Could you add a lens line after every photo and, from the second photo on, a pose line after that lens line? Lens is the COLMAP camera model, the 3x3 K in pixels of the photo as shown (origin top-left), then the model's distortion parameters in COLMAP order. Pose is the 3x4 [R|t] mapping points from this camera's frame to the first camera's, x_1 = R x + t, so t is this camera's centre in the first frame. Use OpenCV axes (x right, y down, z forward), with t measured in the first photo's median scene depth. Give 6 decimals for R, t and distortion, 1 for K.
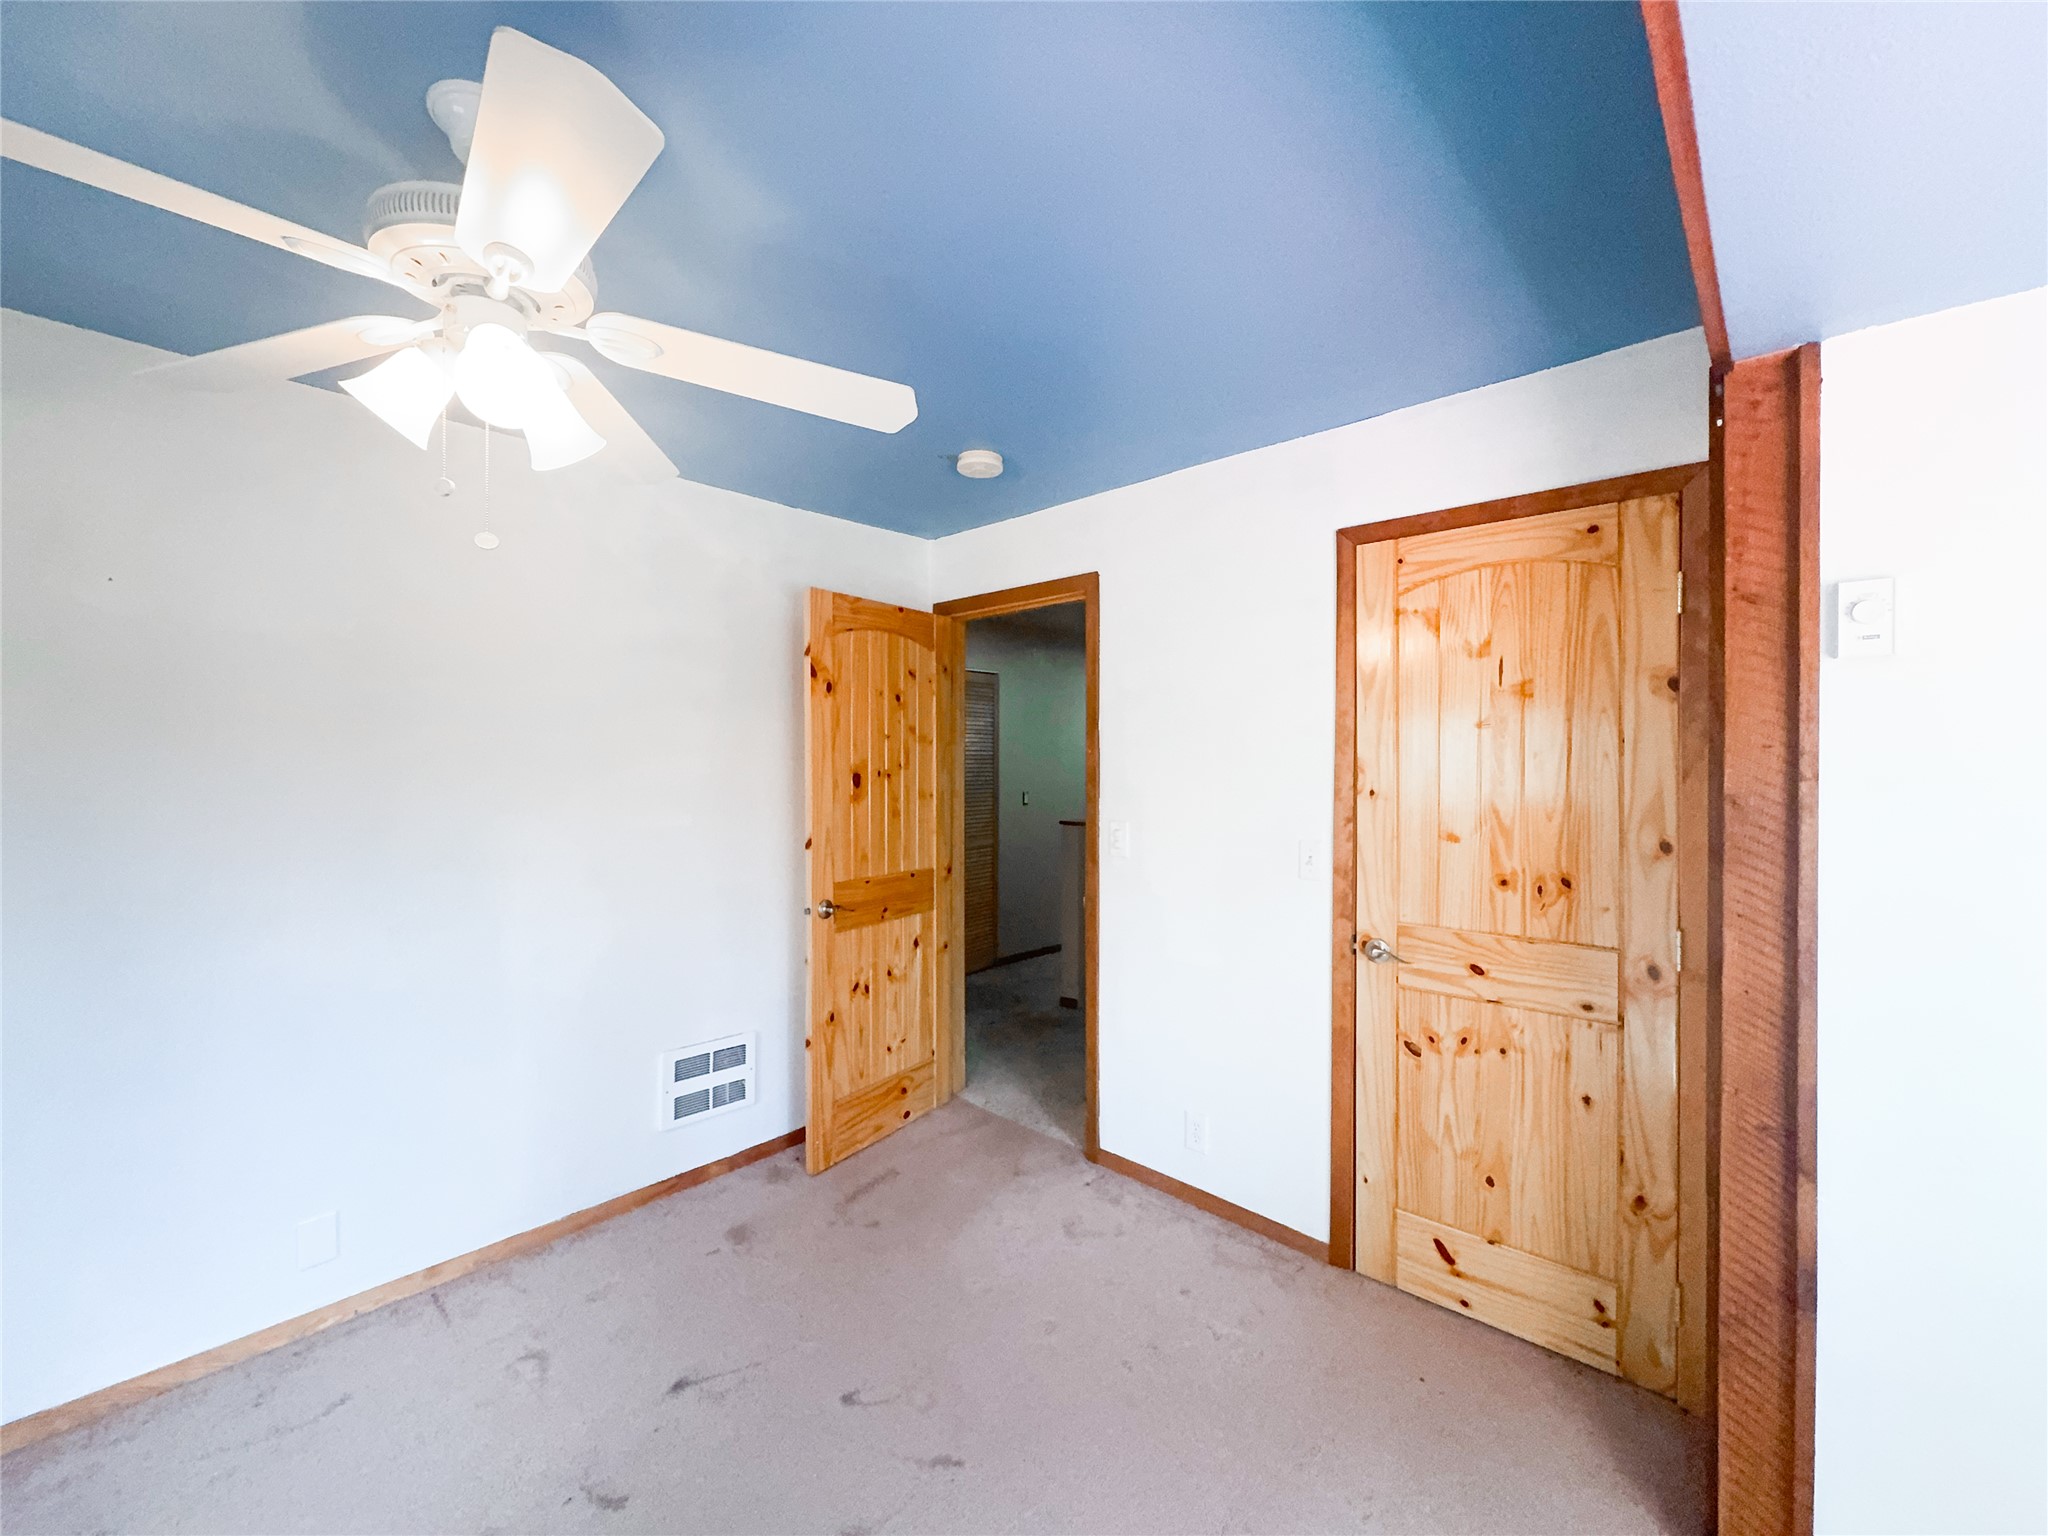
lens RADIAL K [[817.2, 0, 1038.3], [0, 817.2, 765.9], [0, 0, 1]] dist [0.001032, 0.000322]
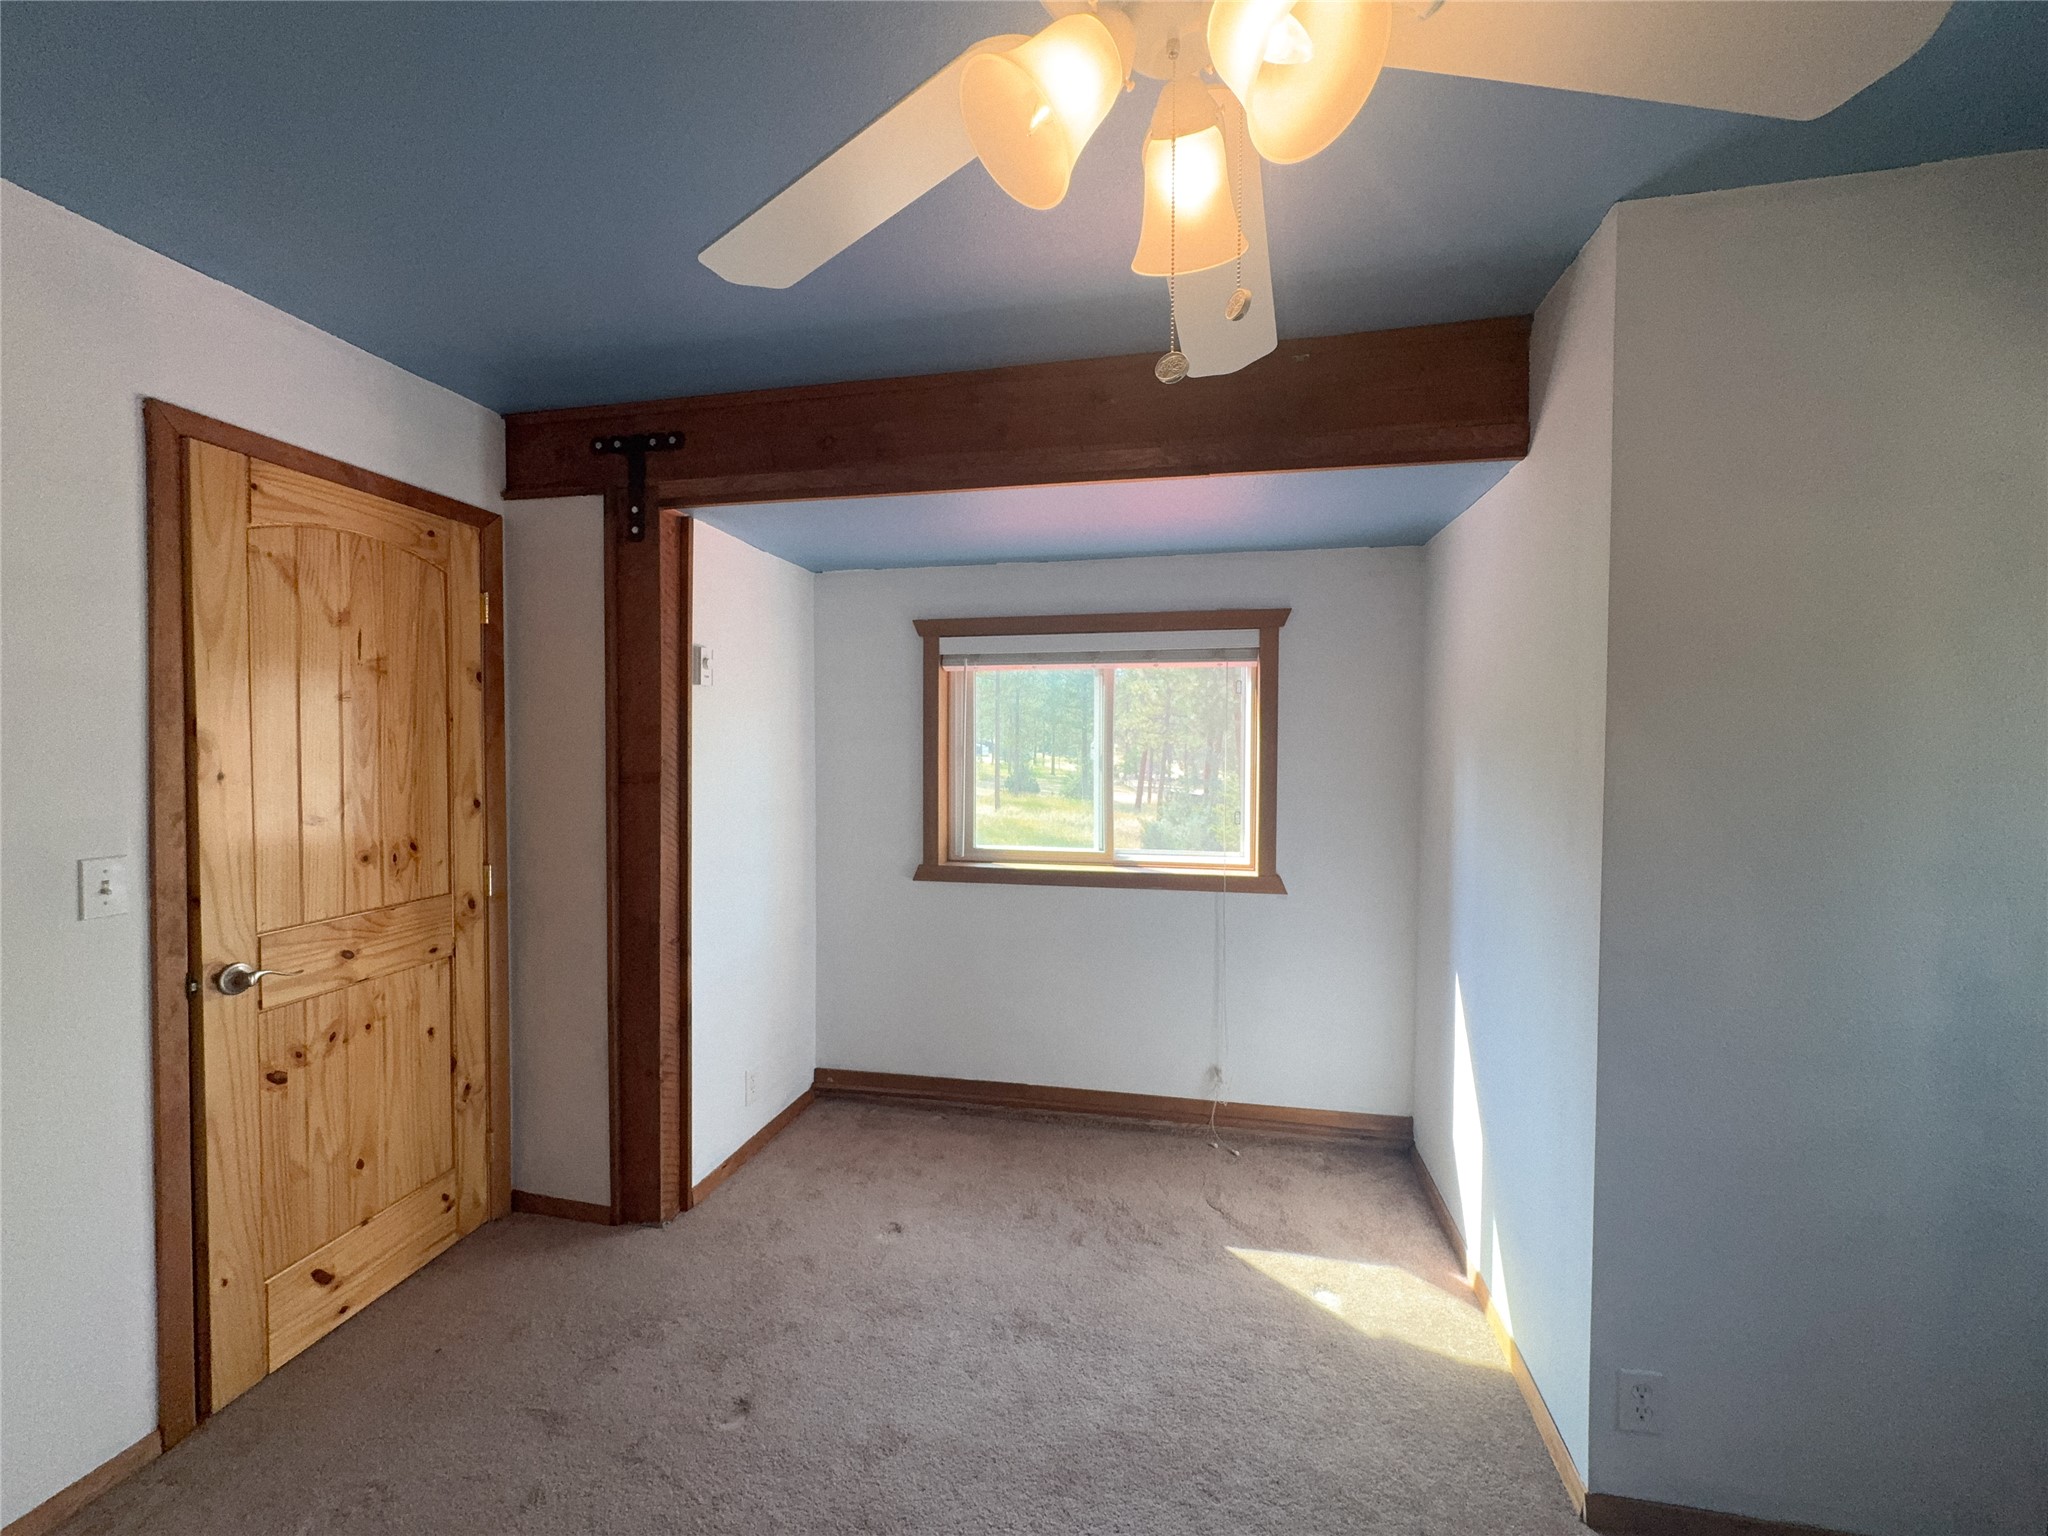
lens RADIAL K [[817.2, 0, 1038.3], [0, 817.2, 765.9], [0, 0, 1]] dist [0.001032, 0.000322]
pose [[-0.517807, -0.033836, 0.854828, -0.721360], [-0.003901, 0.999301, 0.037192, -0.010037], [-0.855488, 0.015923, -0.517577, 0.837248]]
